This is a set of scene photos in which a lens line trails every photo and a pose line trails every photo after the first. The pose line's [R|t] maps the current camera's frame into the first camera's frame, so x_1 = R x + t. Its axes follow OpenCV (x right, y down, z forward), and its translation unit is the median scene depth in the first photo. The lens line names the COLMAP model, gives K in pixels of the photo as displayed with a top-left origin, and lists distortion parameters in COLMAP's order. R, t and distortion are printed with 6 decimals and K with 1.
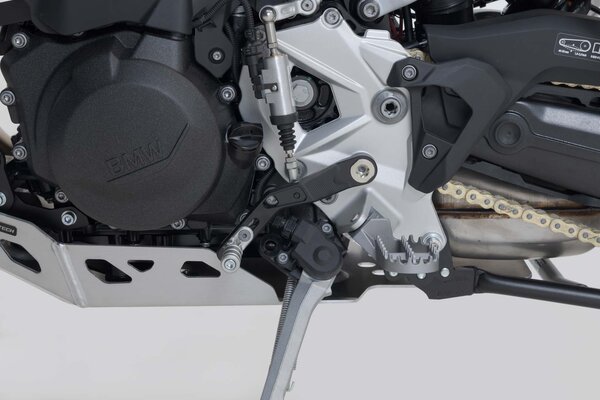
lens RADIAL K [[985.3, 0, 300.0], [0, 985.3, 200.0], [0, 0, 1]] dist [-0.008979, 0.045920]
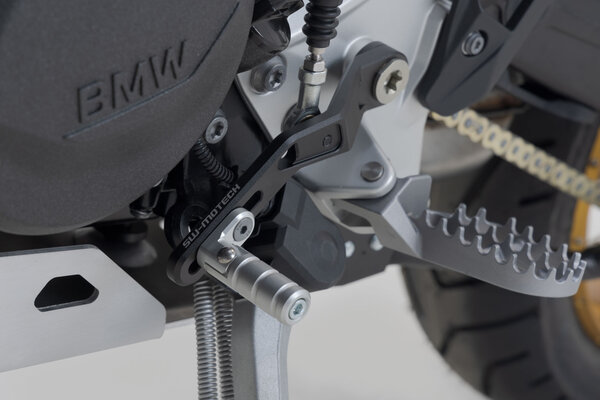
lens RADIAL K [[1756.9, 0, 300.0], [0, 1756.9, 200.0], [0, 0, 1]] dist [0.077466, -0.036735]
pose [[0.663863, -0.074399, 0.744145, -0.639002], [-0.096277, 0.978257, 0.183695, -0.129563], [-0.741631, -0.193593, 0.642265, 0.433734]]
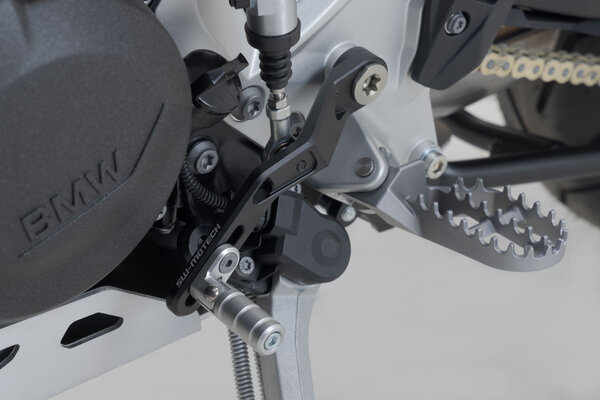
lens RADIAL K [[1756.9, 0, 300.0], [0, 1756.9, 200.0], [0, 0, 1]] dist [0.077466, -0.036735]
pose [[0.762865, -0.281884, 0.581875, -0.547036], [0.070678, 0.930921, 0.358316, -0.318977], [-0.642683, -0.232221, 0.730090, 0.289900]]
